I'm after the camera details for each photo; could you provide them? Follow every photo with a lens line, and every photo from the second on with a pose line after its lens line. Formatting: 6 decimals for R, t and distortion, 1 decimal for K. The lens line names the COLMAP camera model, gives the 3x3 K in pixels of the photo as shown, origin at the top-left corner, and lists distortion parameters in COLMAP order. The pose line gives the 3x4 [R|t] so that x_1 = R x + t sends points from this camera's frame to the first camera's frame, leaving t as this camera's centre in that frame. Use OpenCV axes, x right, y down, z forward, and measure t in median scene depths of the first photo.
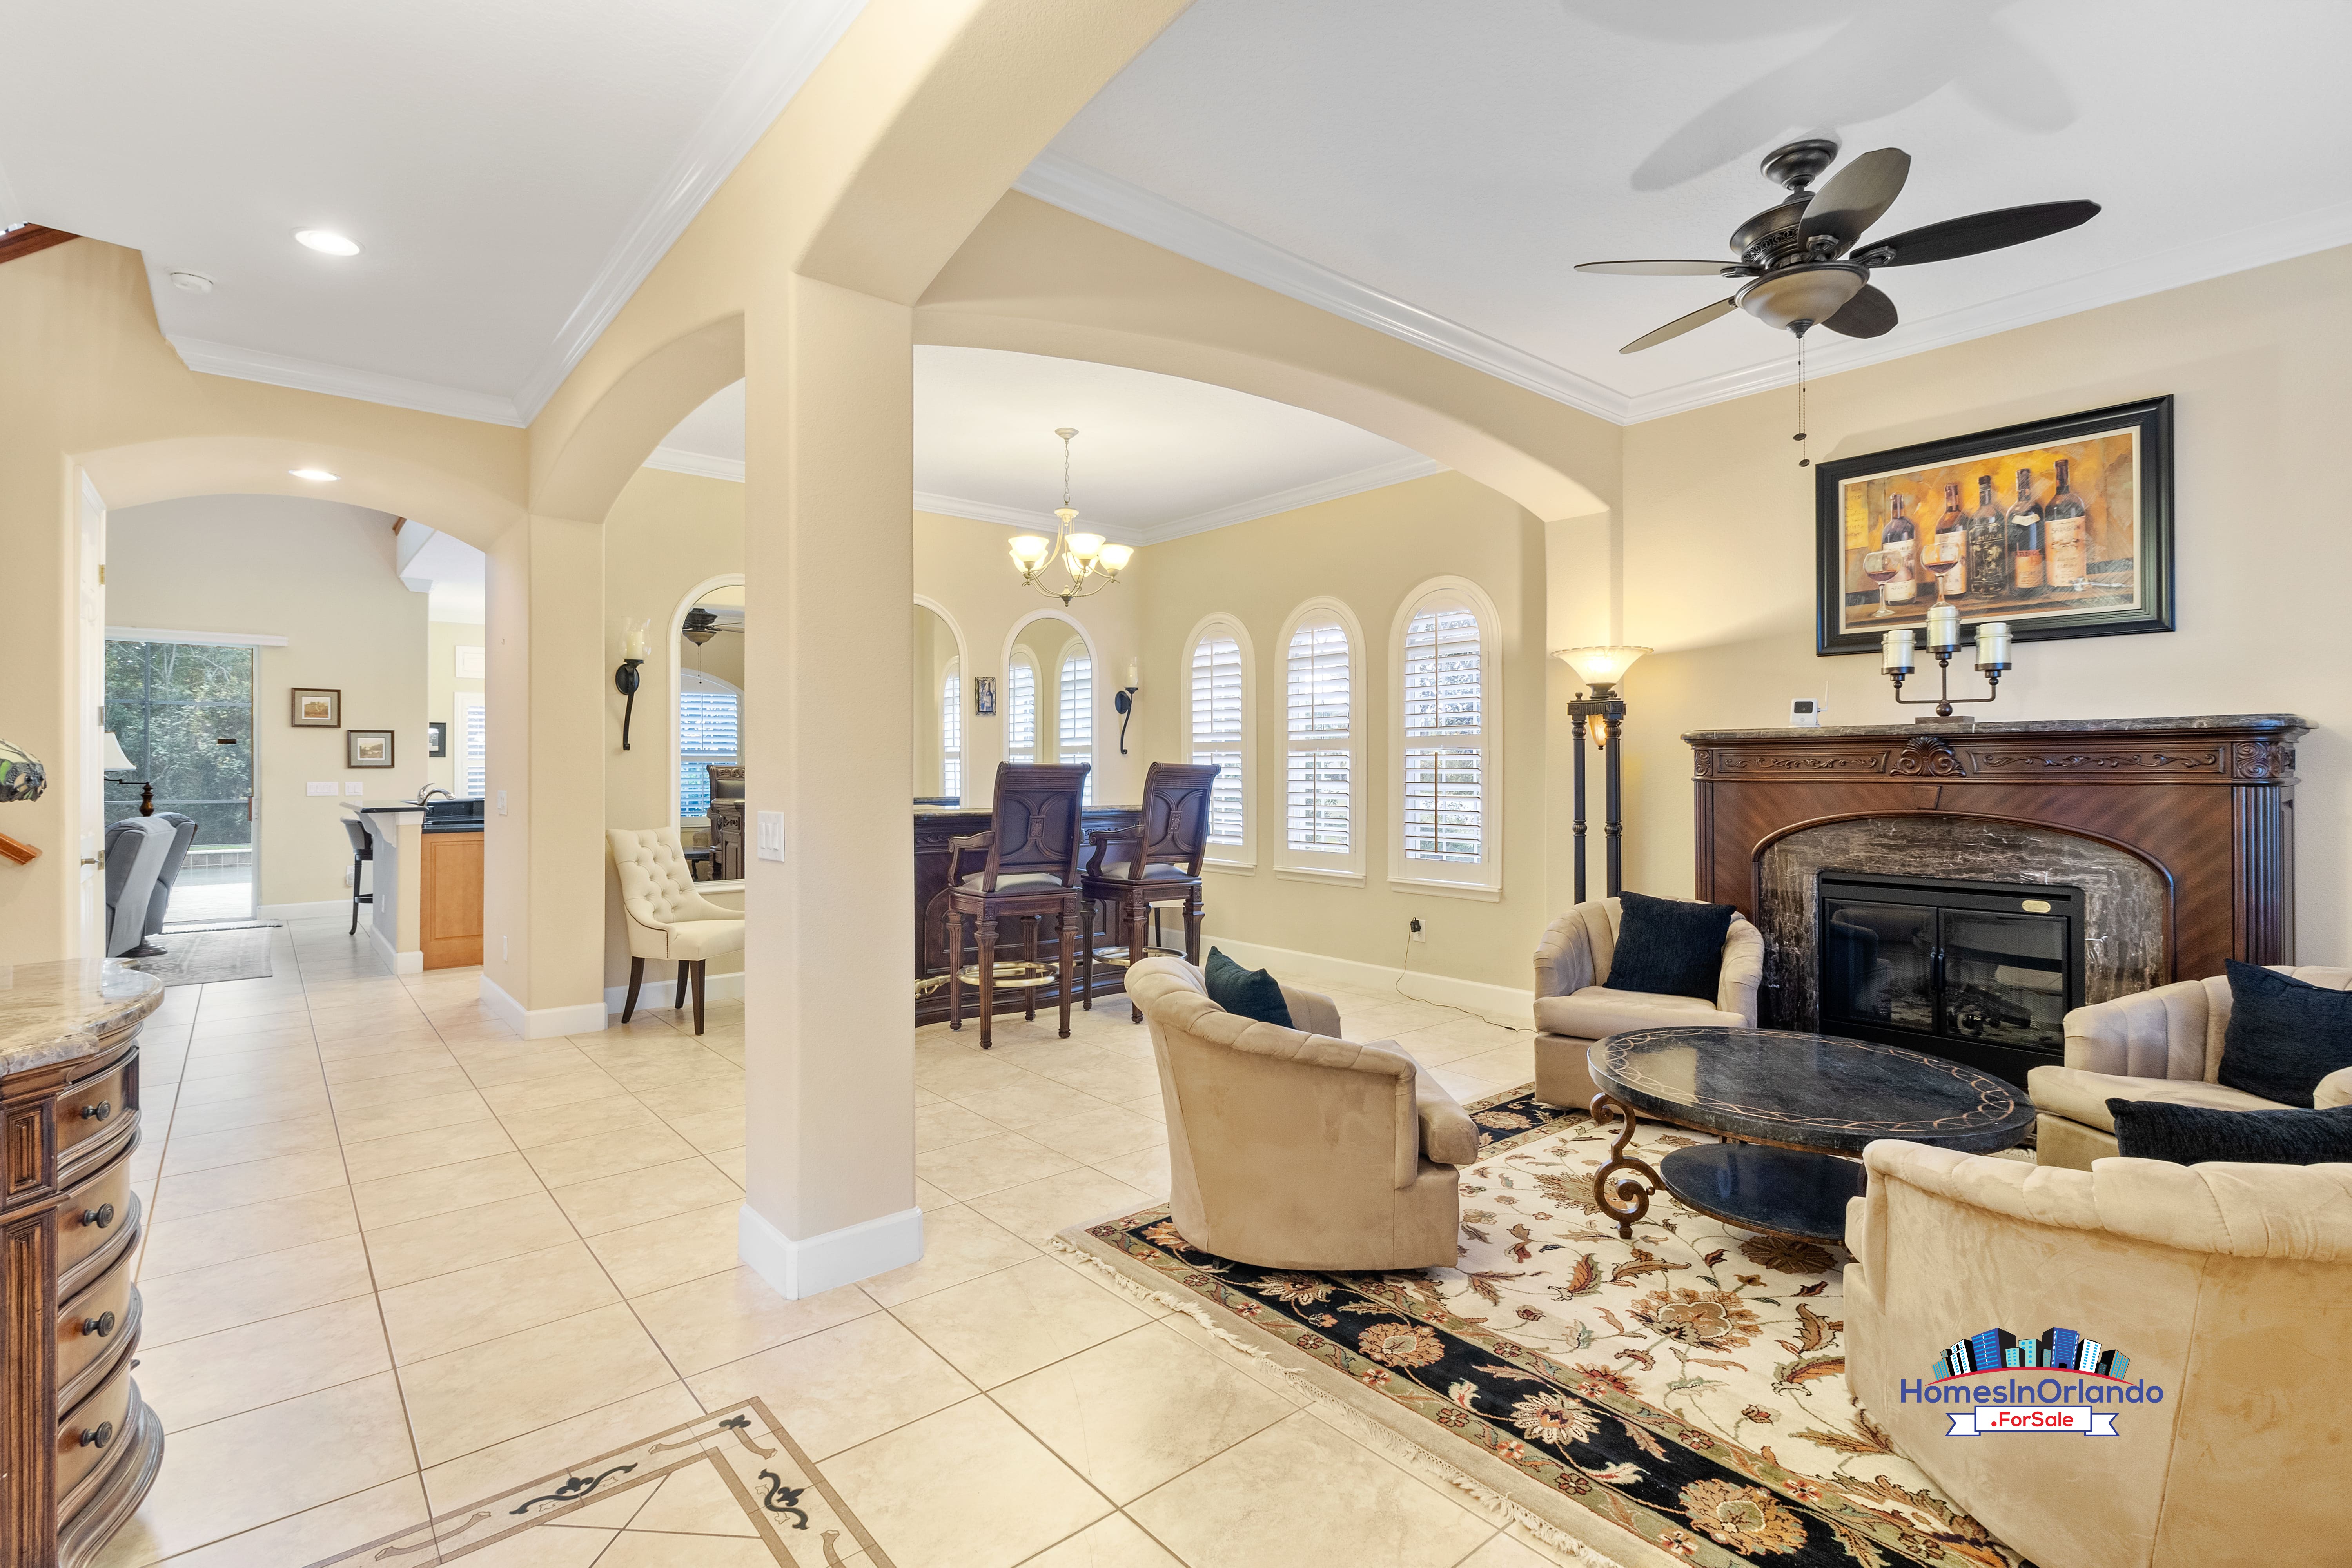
lens RADIAL K [[1088.3, 0, 1166.8], [0, 1088.3, 775.0], [0, 0, 1]] dist [0.001417, 0.000190]
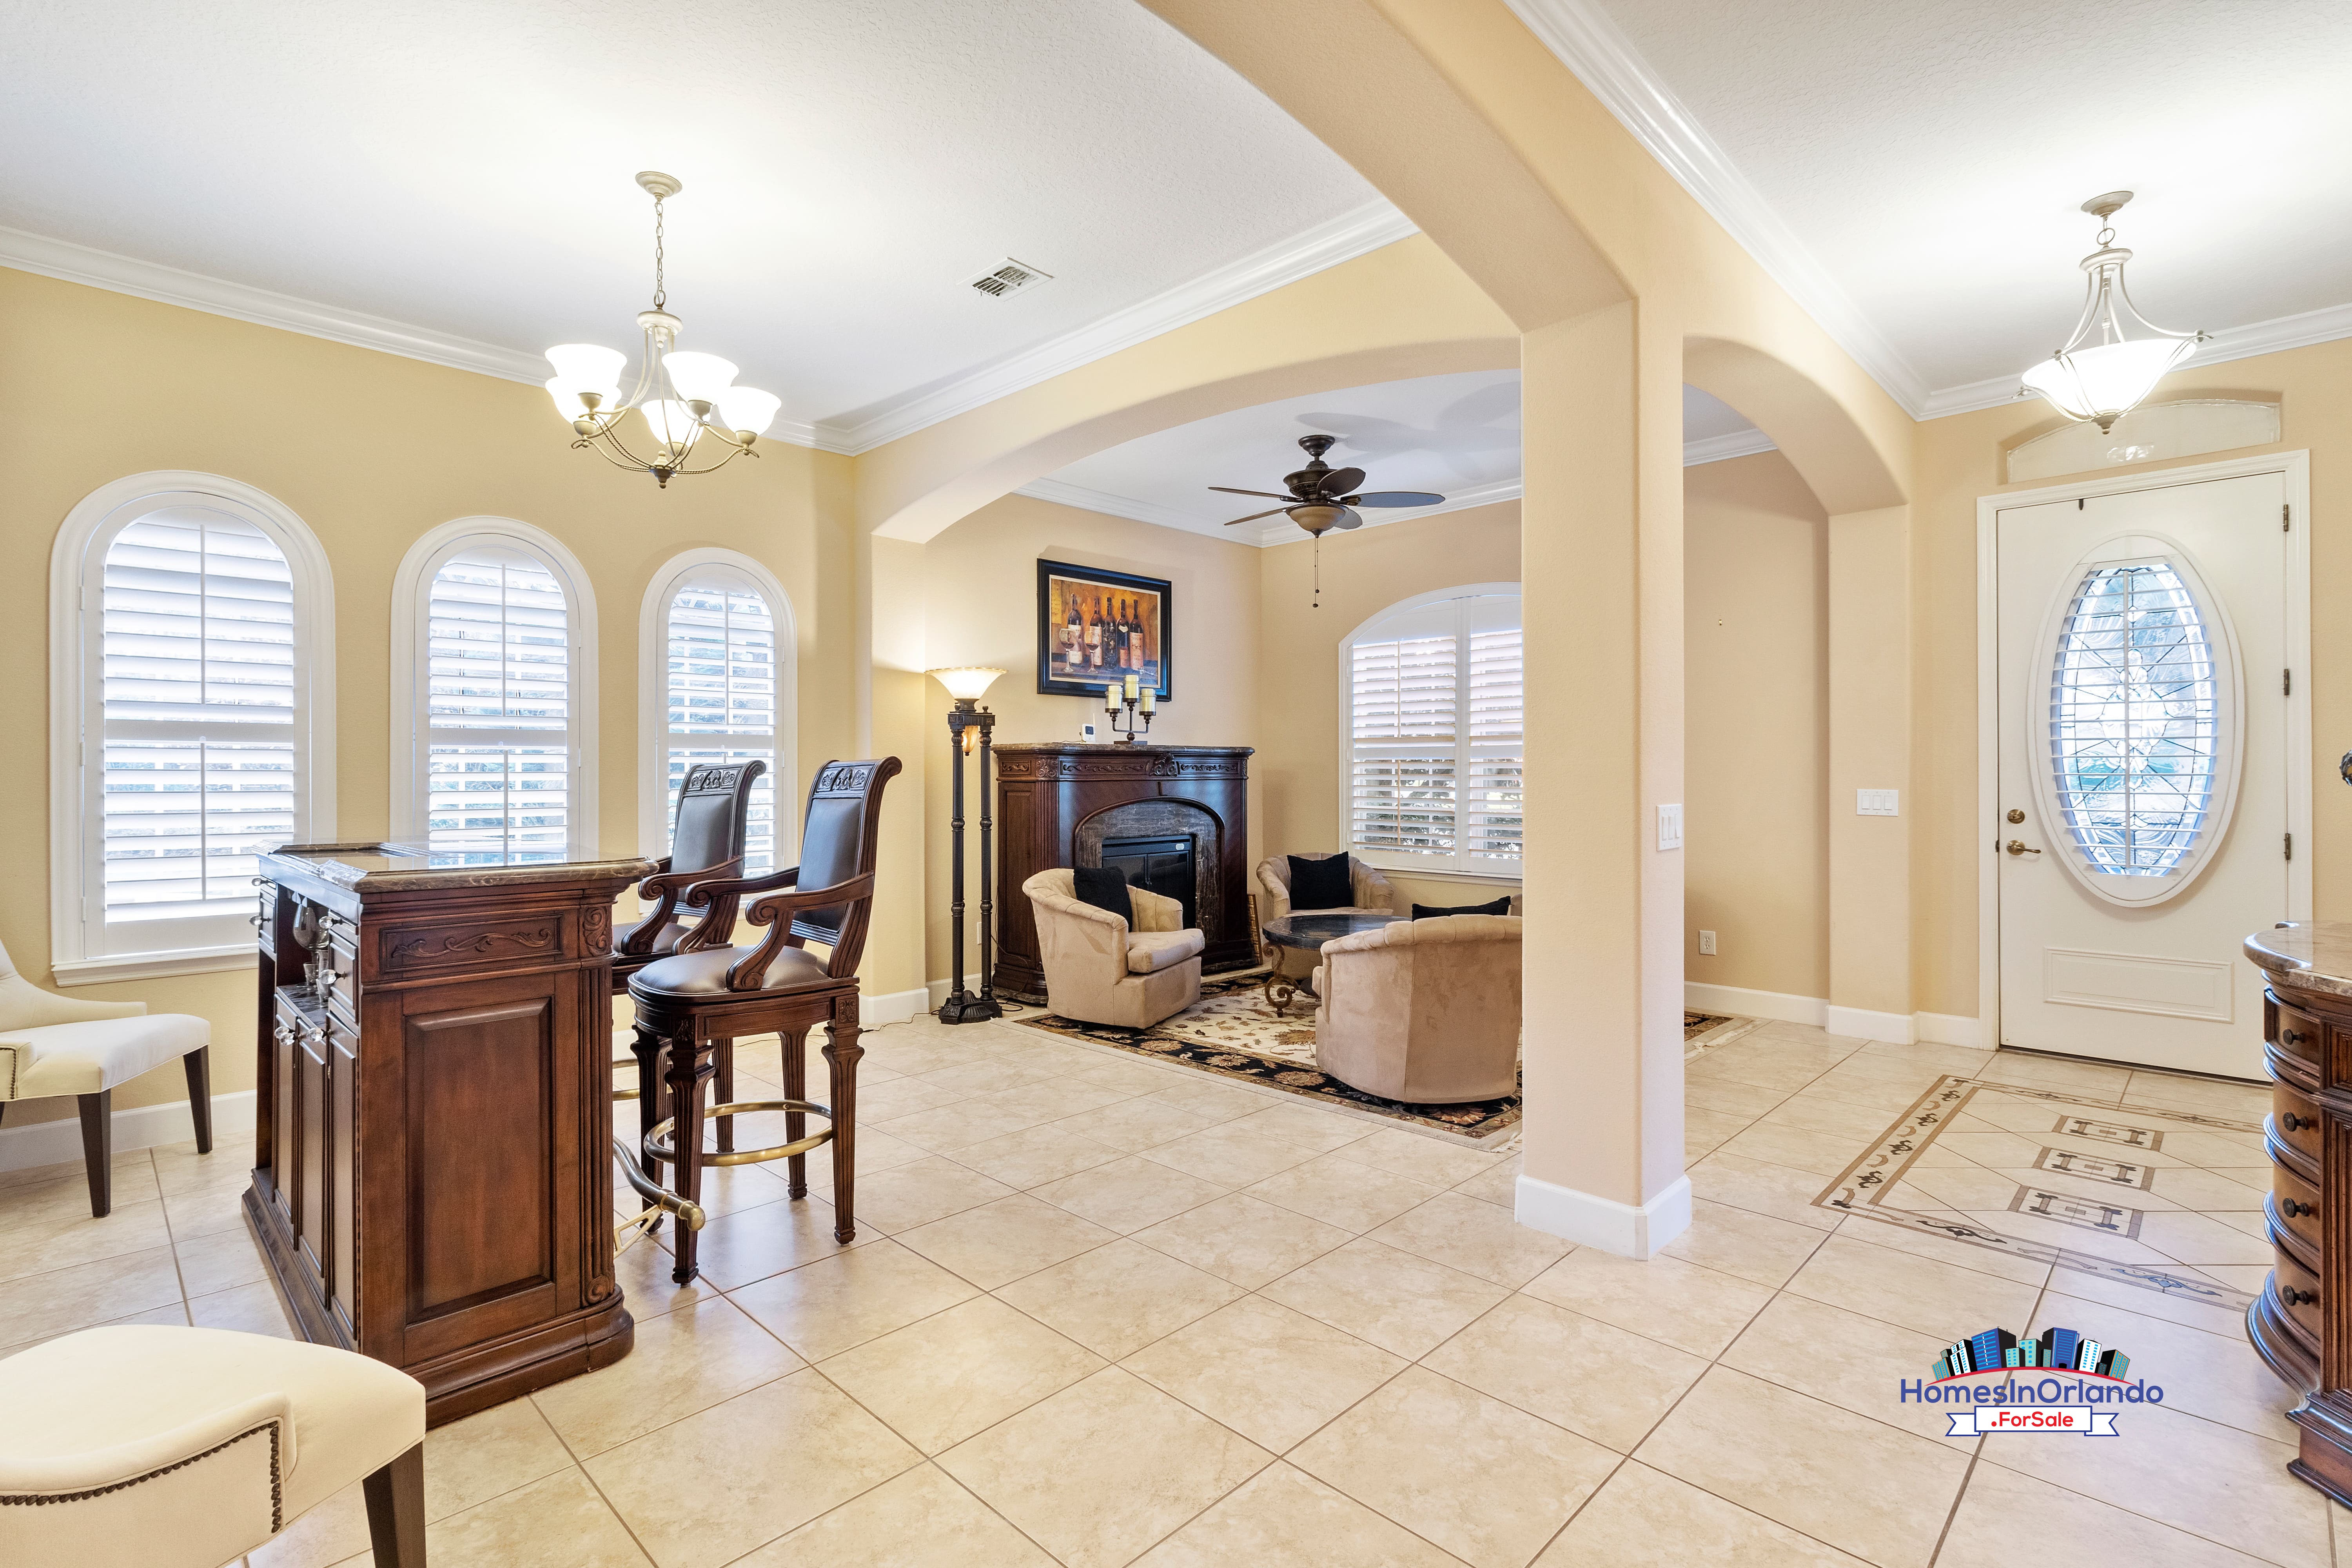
lens RADIAL K [[1092.1, 0, 1176.0], [0, 1092.1, 784.0], [0, 0, 1]] dist [0.003004, 0.000409]
pose [[-0.092260, -0.007024, 0.995710, -0.949755], [0.009519, 0.999923, 0.007936, -0.000204], [-0.995689, 0.010211, -0.092186, 1.077056]]
